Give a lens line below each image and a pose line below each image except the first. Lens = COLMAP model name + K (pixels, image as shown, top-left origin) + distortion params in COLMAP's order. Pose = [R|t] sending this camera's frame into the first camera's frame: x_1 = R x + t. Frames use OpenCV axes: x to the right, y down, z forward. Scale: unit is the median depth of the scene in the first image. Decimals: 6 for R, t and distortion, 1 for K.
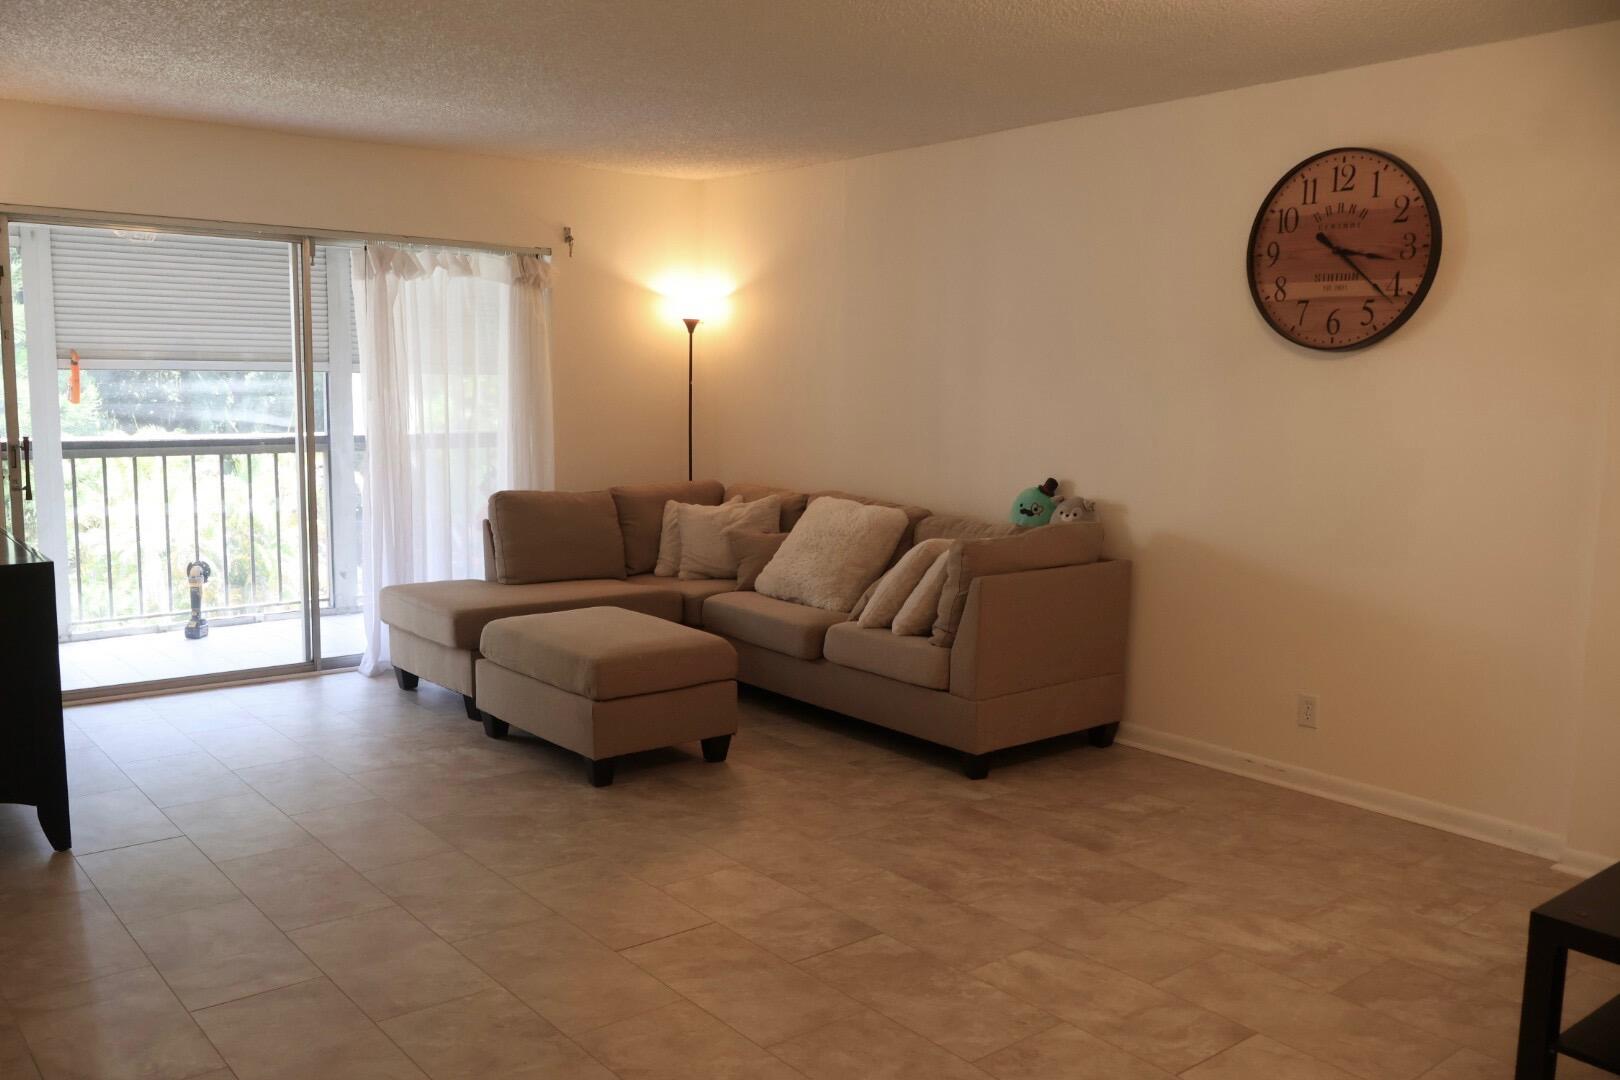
lens RADIAL K [[1336.0, 0, 812.5], [0, 1336.0, 537.1], [0, 0, 1]] dist [0.008996, -0.000232]
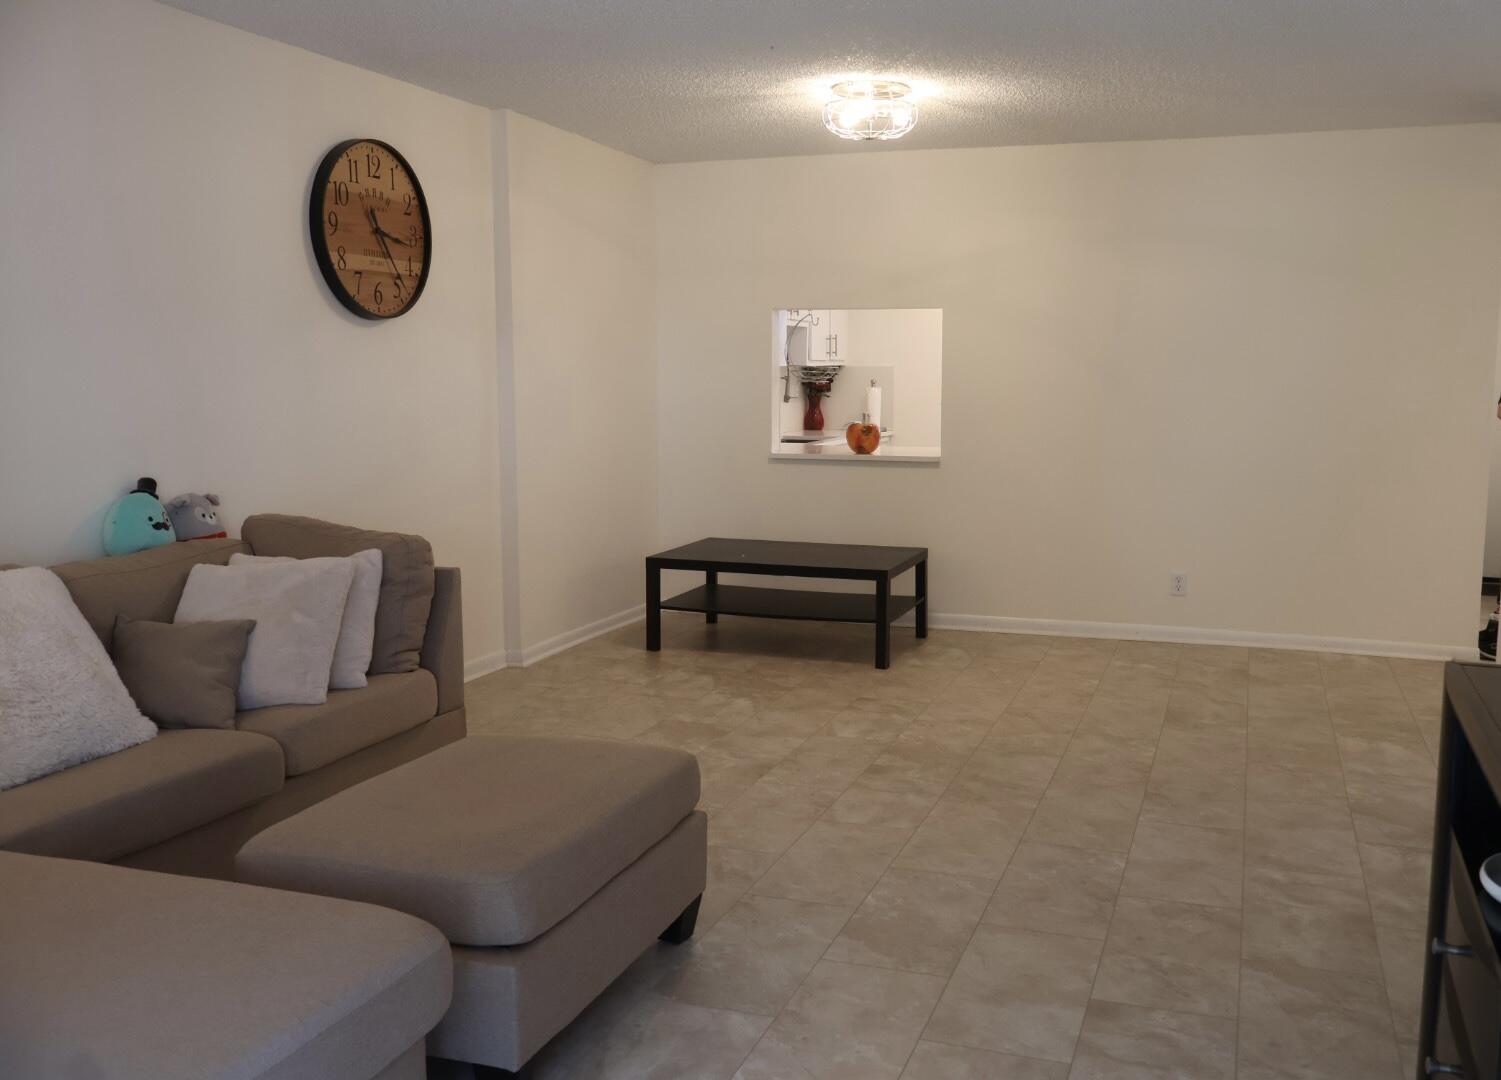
lens RADIAL K [[1417.4, 0, 752.4], [0, 1417.4, 543.5], [0, 0, 1]] dist [0.009812, 0.000000]
pose [[-0.519924, -0.122089, 0.845443, -0.836819], [0.094861, 0.975359, 0.199187, -0.167603], [-0.848929, 0.183761, -0.495531, 1.398996]]
